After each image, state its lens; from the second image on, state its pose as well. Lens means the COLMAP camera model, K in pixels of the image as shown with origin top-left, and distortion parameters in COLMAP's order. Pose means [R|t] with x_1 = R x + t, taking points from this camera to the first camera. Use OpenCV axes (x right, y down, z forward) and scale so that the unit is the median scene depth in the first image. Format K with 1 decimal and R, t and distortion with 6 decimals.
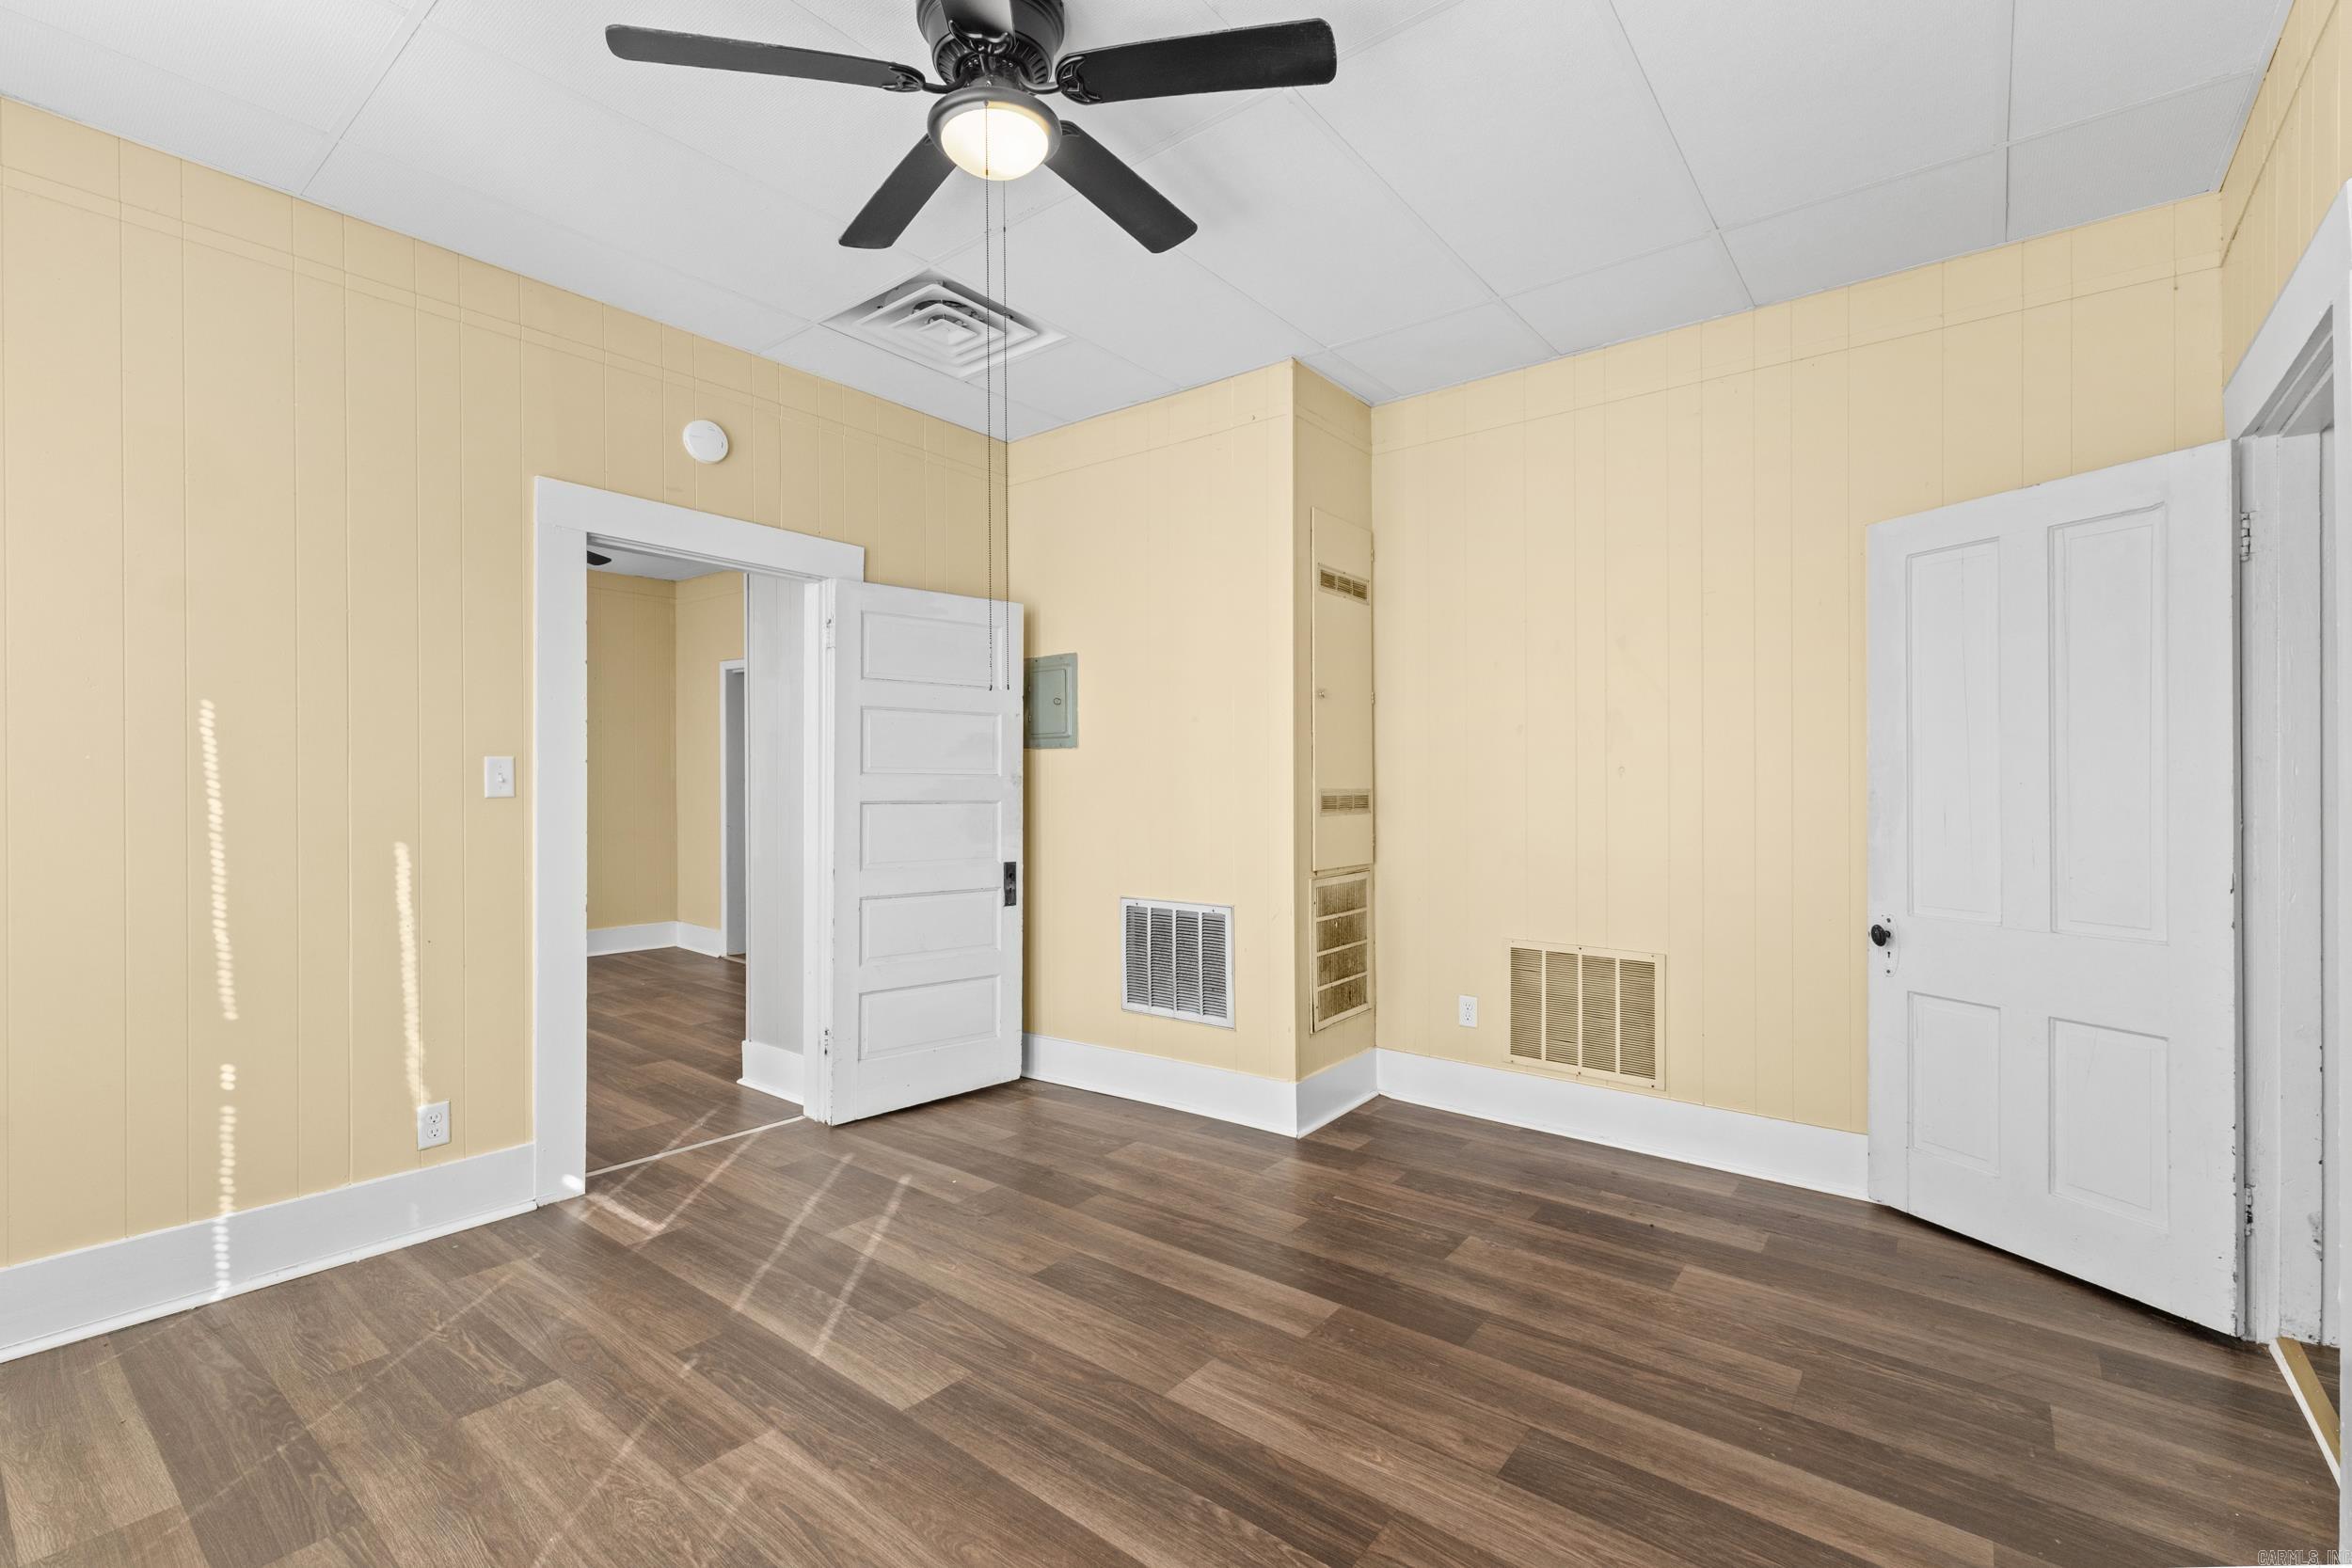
lens RADIAL K [[1002.0, 0, 1186.3], [0, 1002.0, 764.5], [0, 0, 1]] dist [-0.000225, 0.003676]
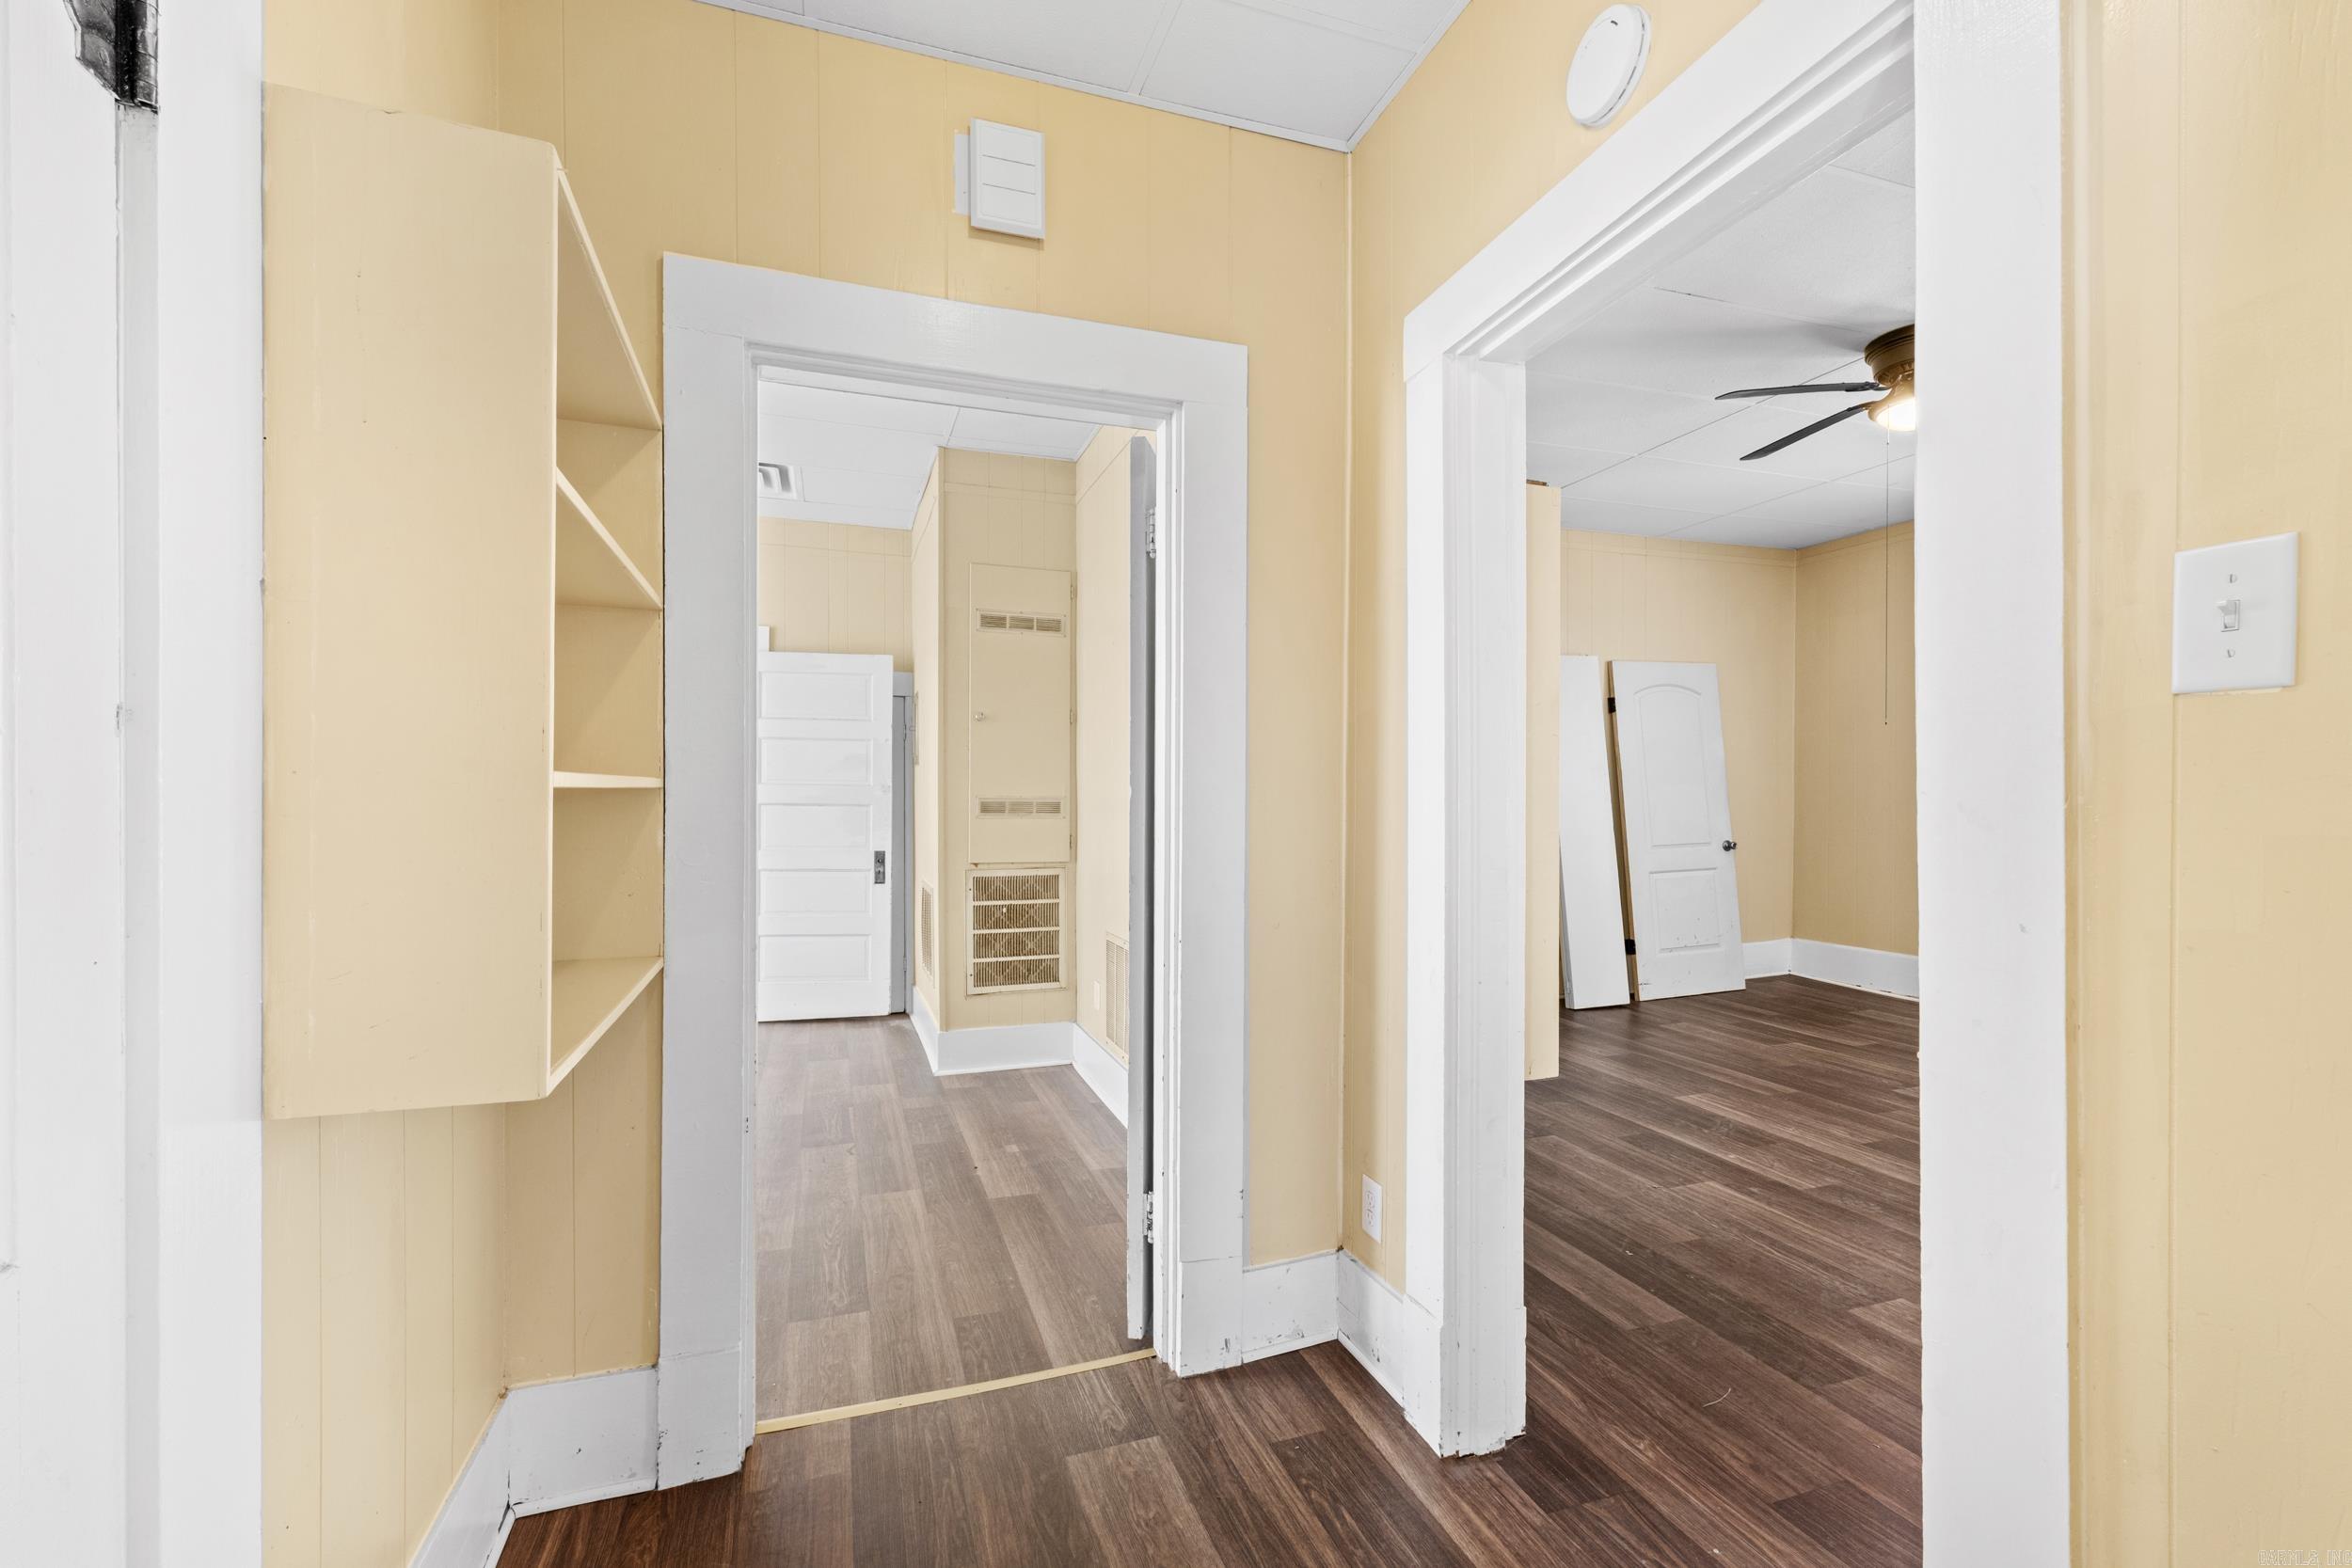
lens RADIAL K [[1002.0, 0, 1172.4], [0, 1002.0, 782.7], [0, 0, 1]] dist [-0.000225, 0.003676]
pose [[0.840782, -0.007669, -0.541319, 0.954816], [0.016367, 0.999803, 0.011257, -0.001520], [0.541126, -0.018325, 0.840742, 0.105531]]
